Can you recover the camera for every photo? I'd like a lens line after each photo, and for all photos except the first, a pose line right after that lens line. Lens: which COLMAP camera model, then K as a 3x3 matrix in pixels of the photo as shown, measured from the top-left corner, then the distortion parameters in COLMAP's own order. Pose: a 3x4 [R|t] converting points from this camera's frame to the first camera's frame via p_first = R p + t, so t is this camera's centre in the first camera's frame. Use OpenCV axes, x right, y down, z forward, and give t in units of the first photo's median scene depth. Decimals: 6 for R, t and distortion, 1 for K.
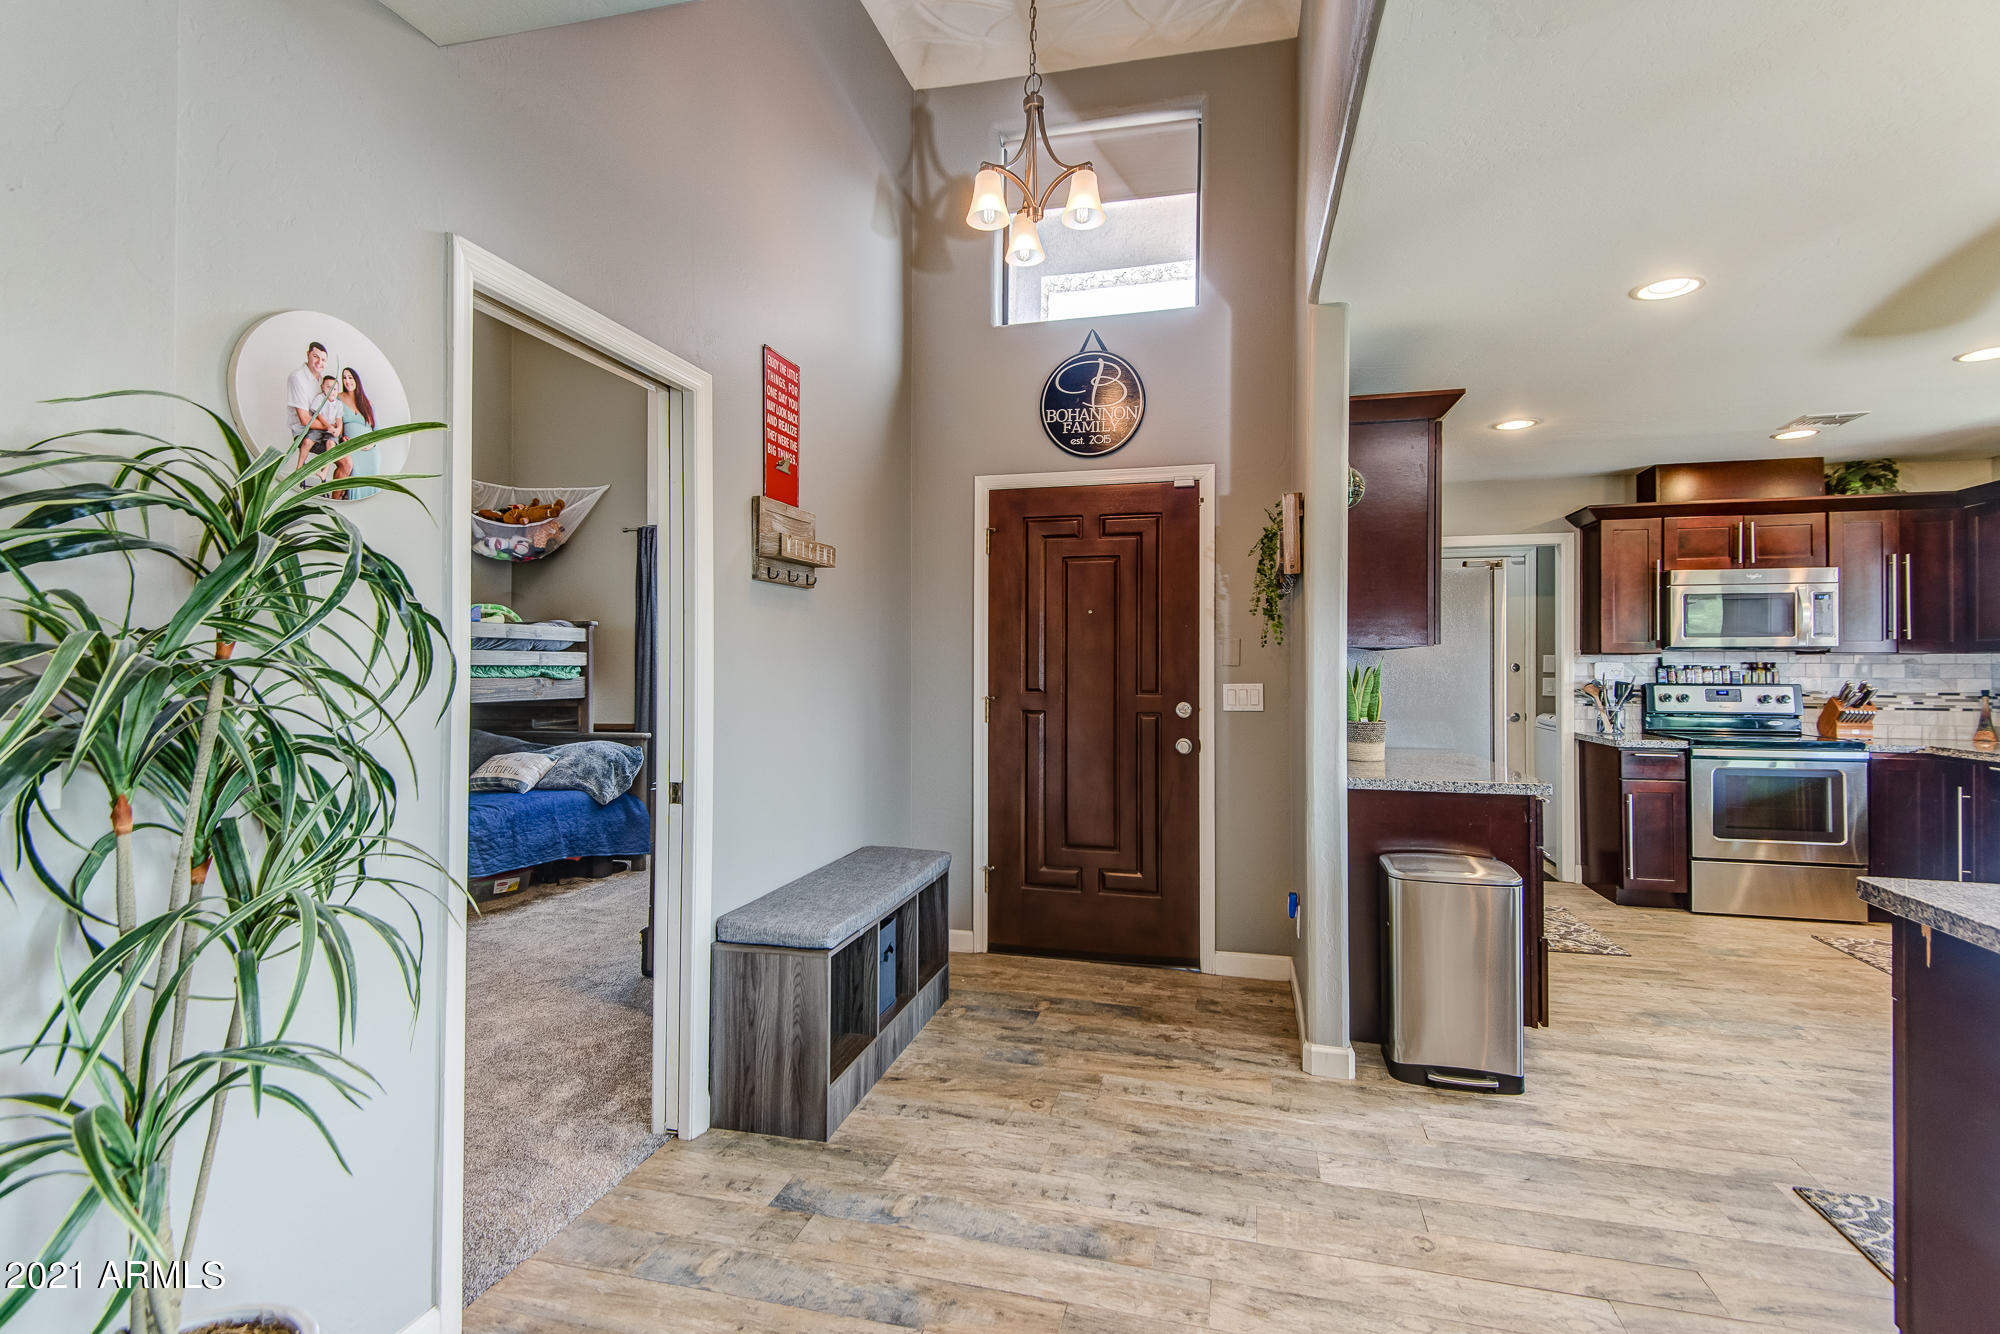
lens RADIAL K [[927.2, 0, 1010.3], [0, 927.2, 654.1], [0, 0, 1]] dist [0.036522, -0.020278]
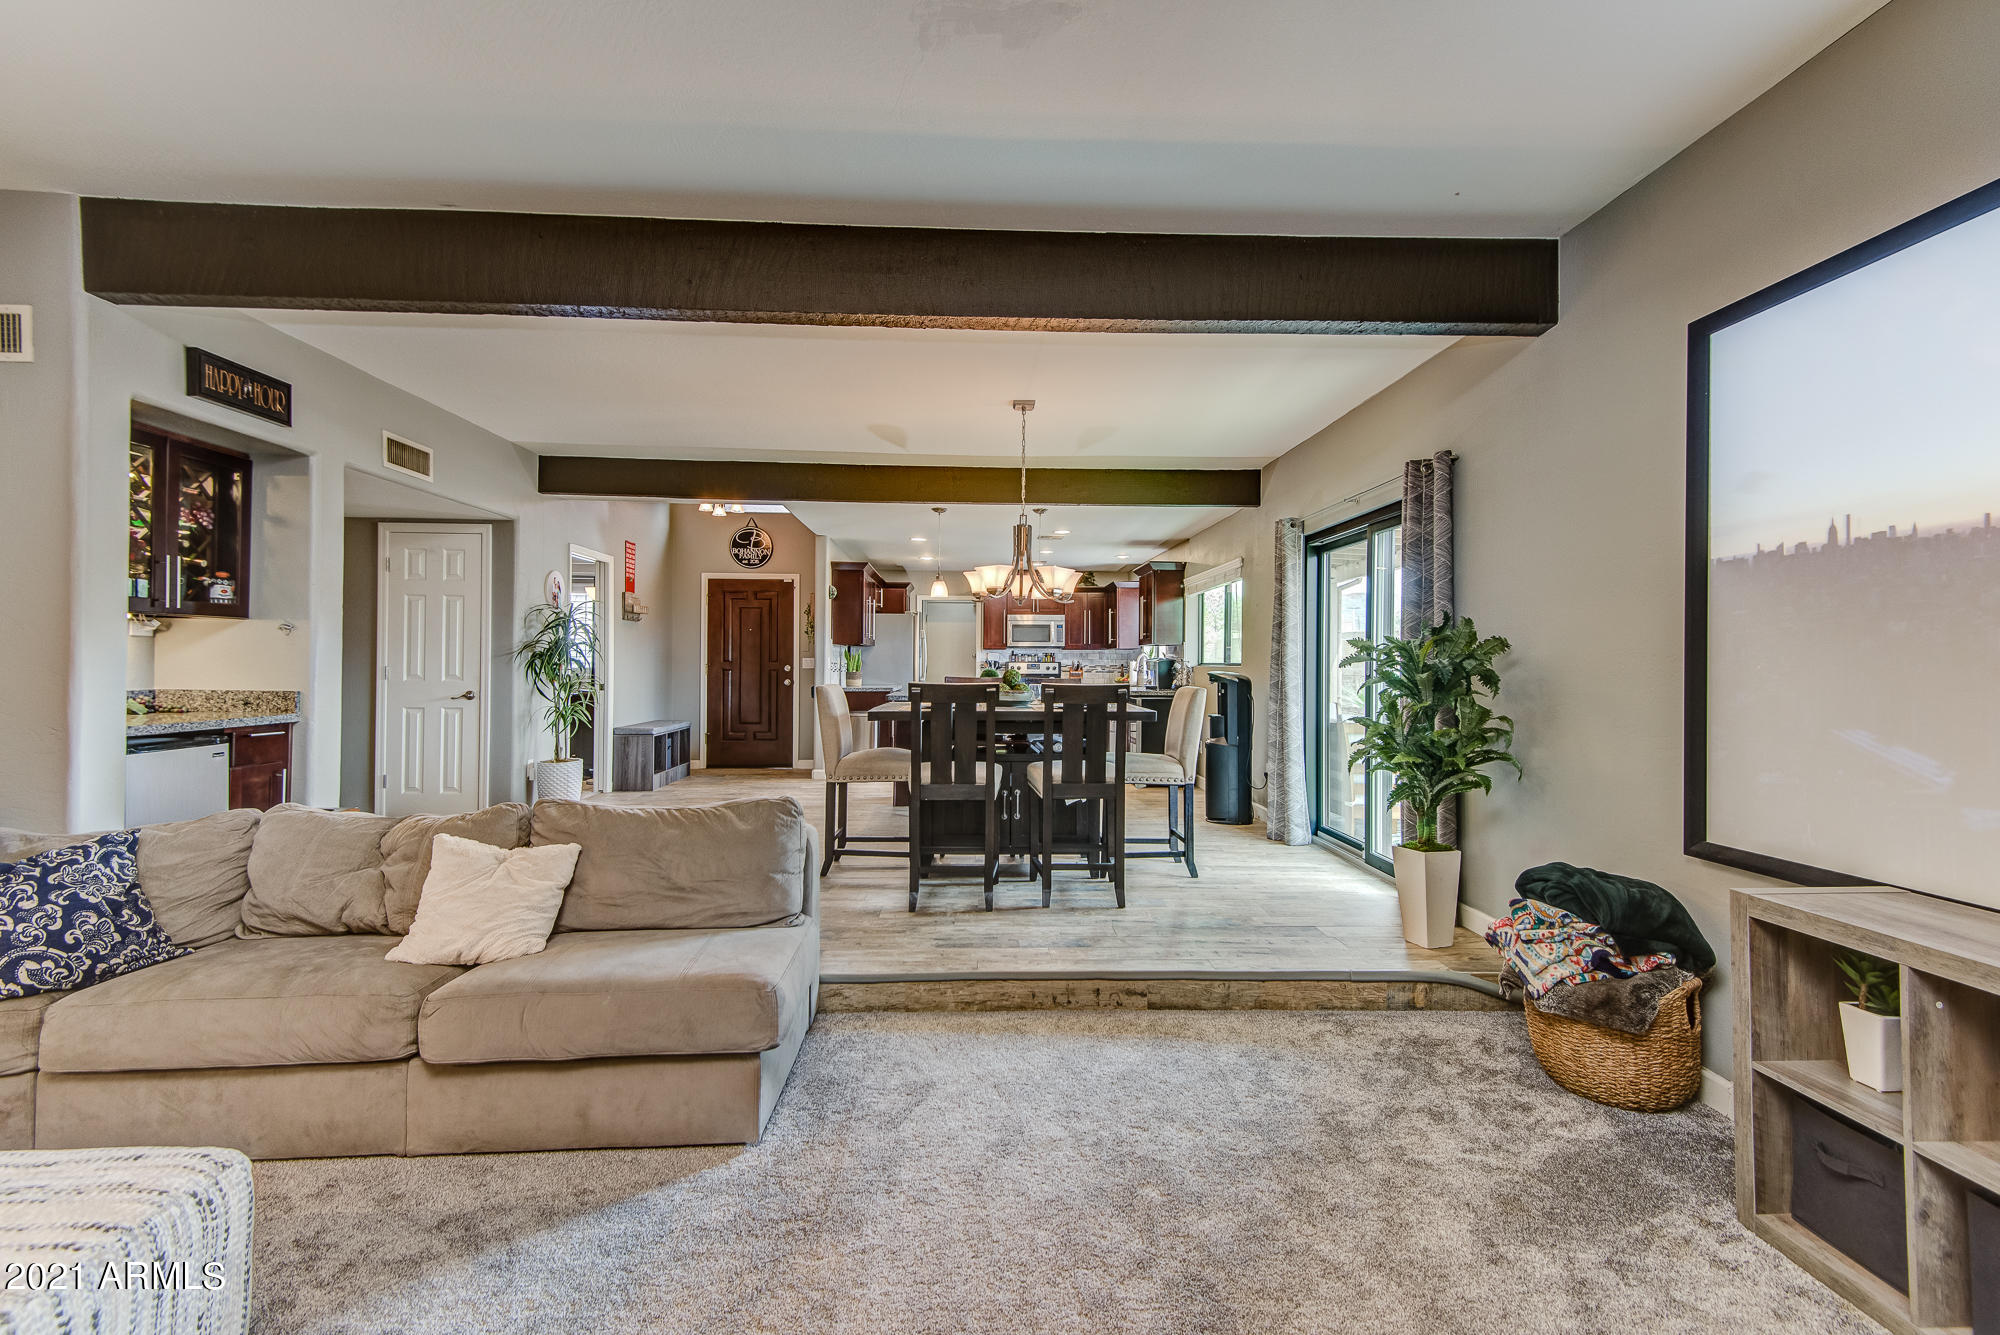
lens RADIAL K [[876.3, 0, 1006.3], [0, 876.3, 652.7], [0, 0, 1]] dist [0.043247, -0.017477]
pose [[0.956435, 0.005517, 0.291892, 0.051086], [-0.004838, 0.999984, -0.003048, 0.019714], [-0.291904, 0.001503, 0.956446, -1.396406]]
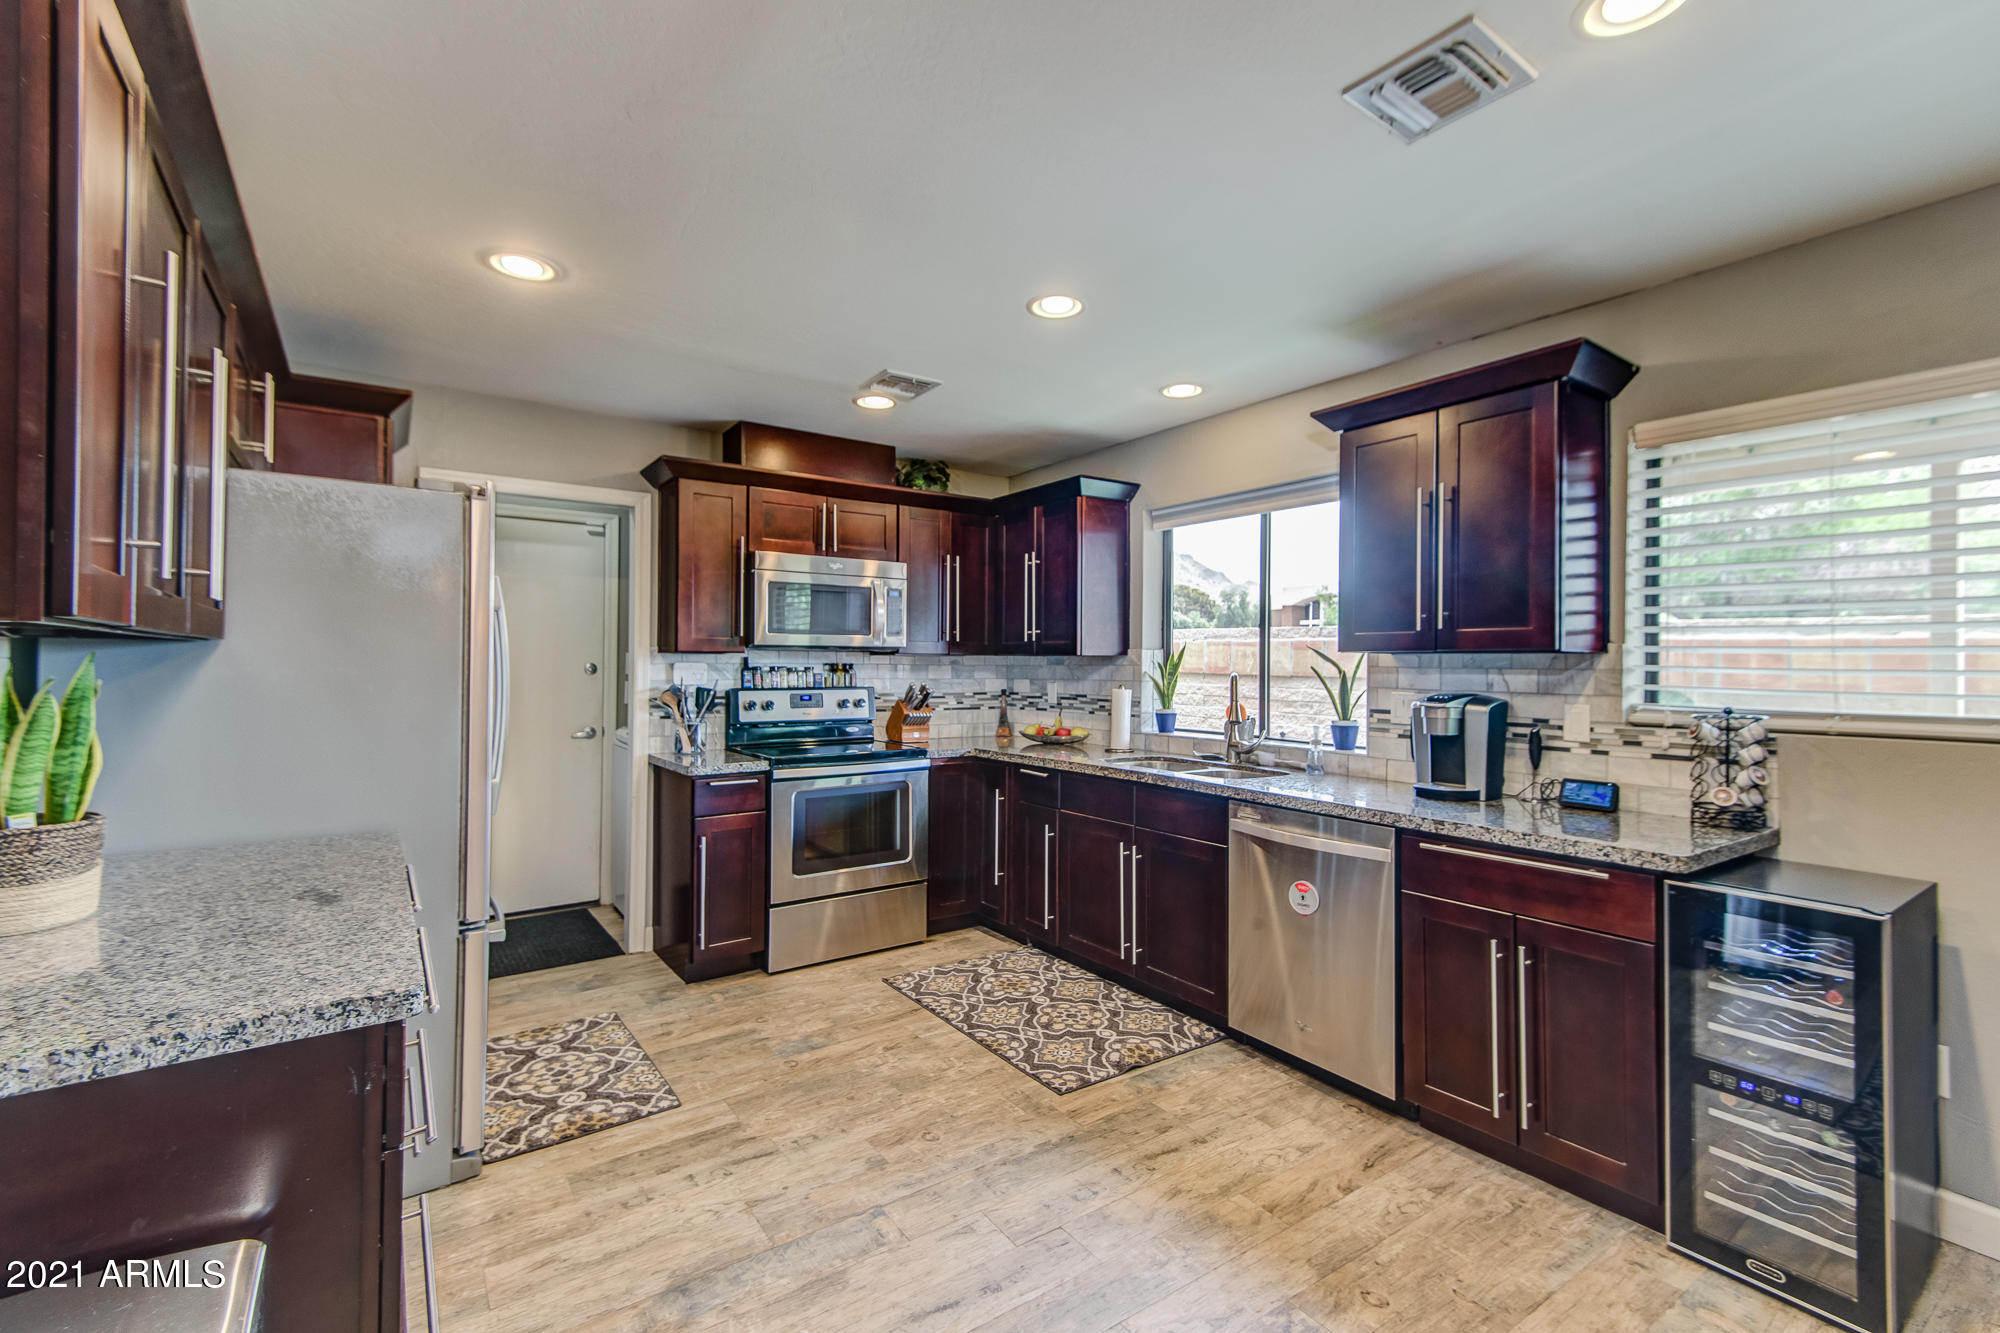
lens RADIAL K [[876.3, 0, 1006.3], [0, 876.3, 651.7], [0, 0, 1]] dist [0.043247, -0.017477]
pose [[0.650471, 0.010957, 0.759452, 0.320977], [-0.011515, 0.999923, -0.004564, -0.000691], [-0.759444, -0.005776, 0.650547, 0.407471]]
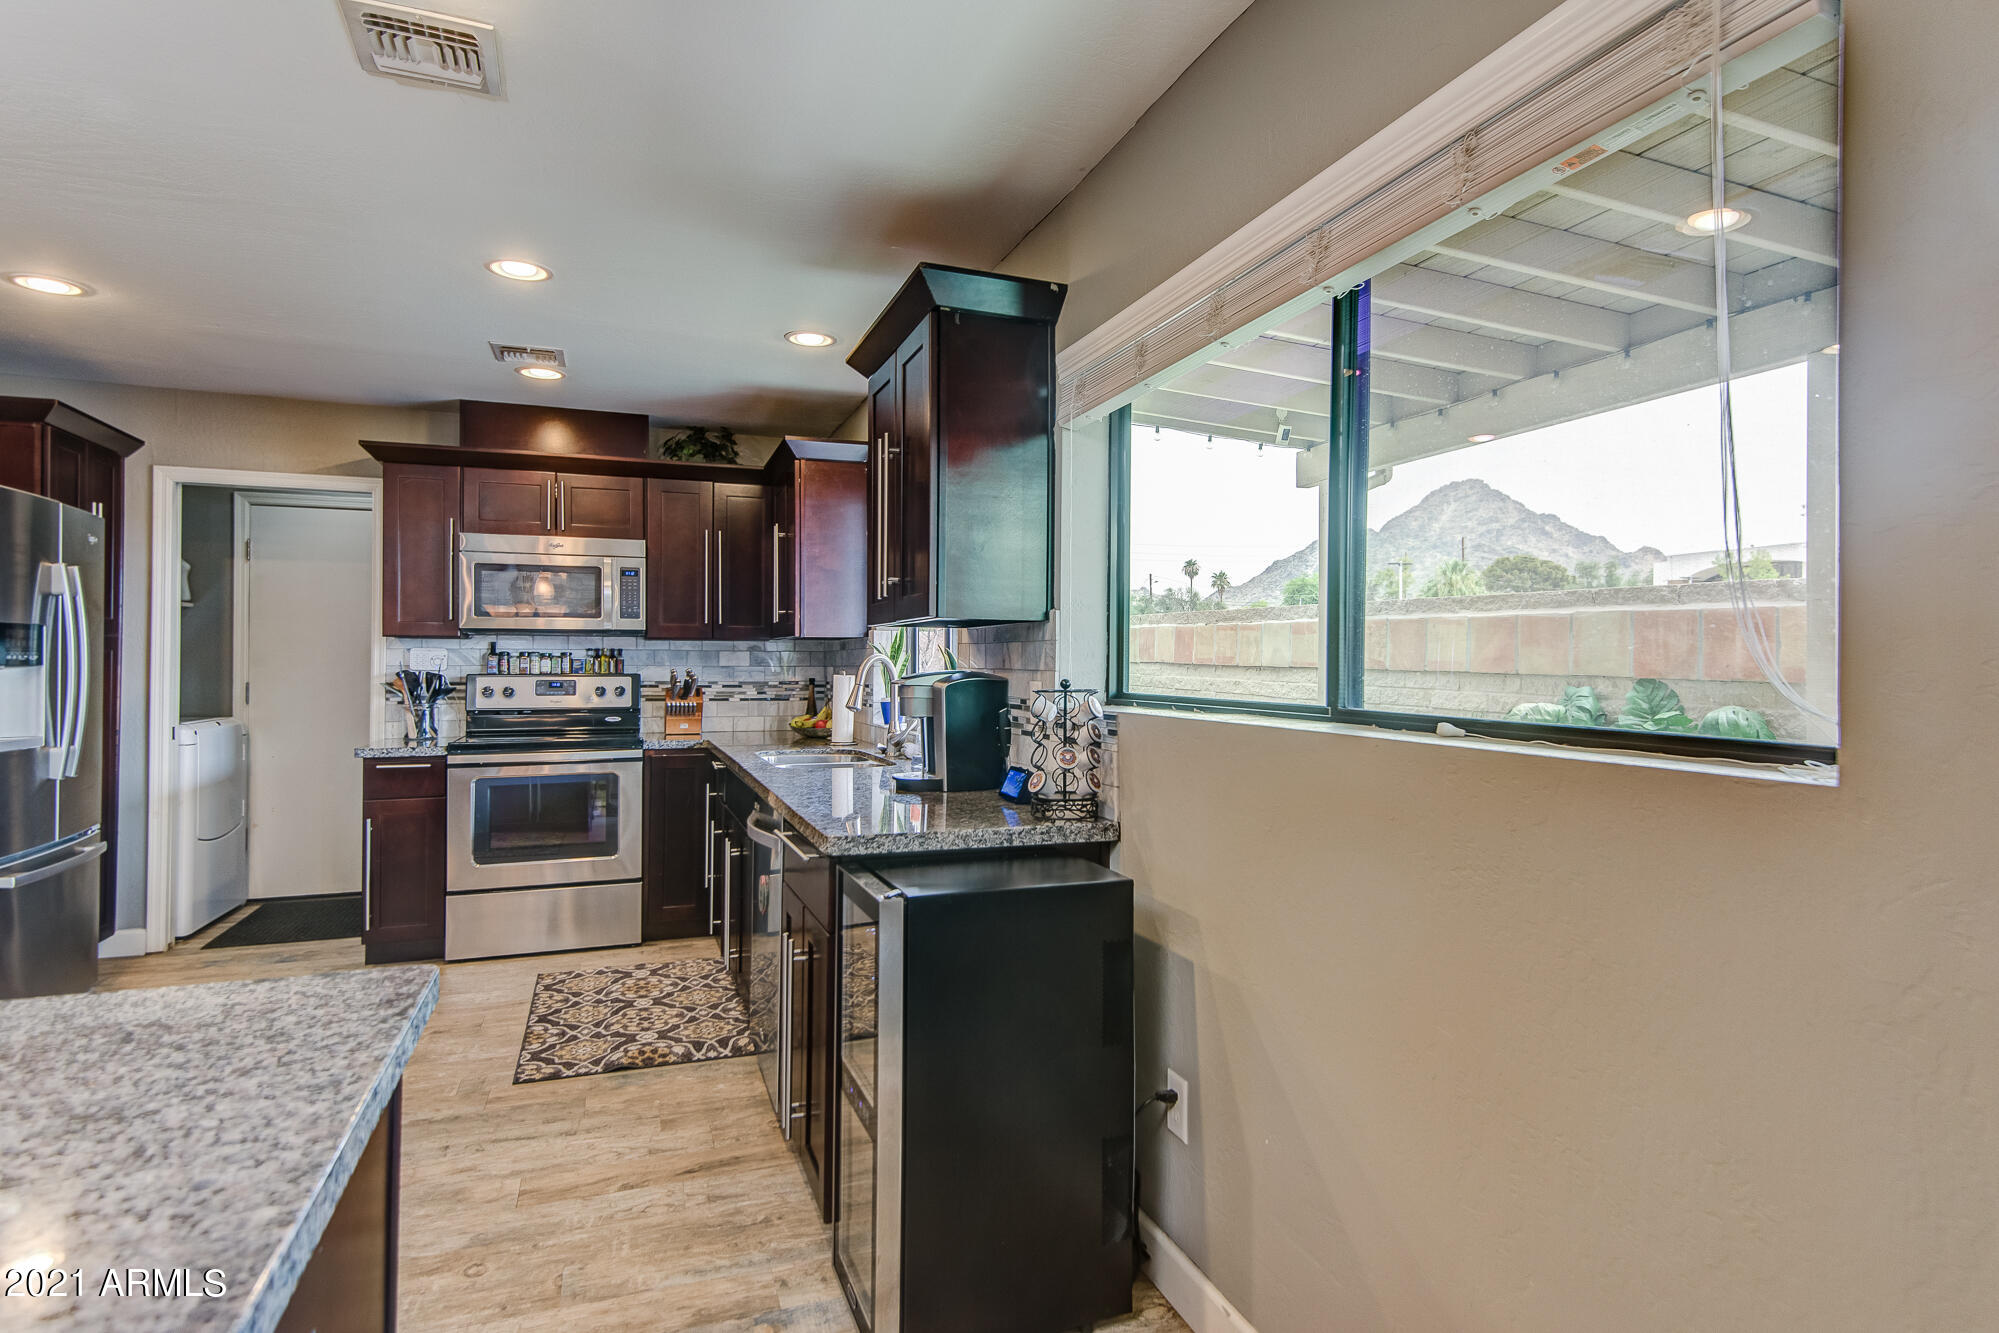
lens RADIAL K [[1067.9, 0, 1004.3], [0, 1067.9, 656.3], [0, 0, 1]] dist [0.062675, -0.050867]
pose [[0.825766, 0.002376, 0.564008, 0.686288], [-0.006010, 0.999971, 0.004587, 0.011337], [-0.563981, -0.007177, 0.825757, -0.022073]]
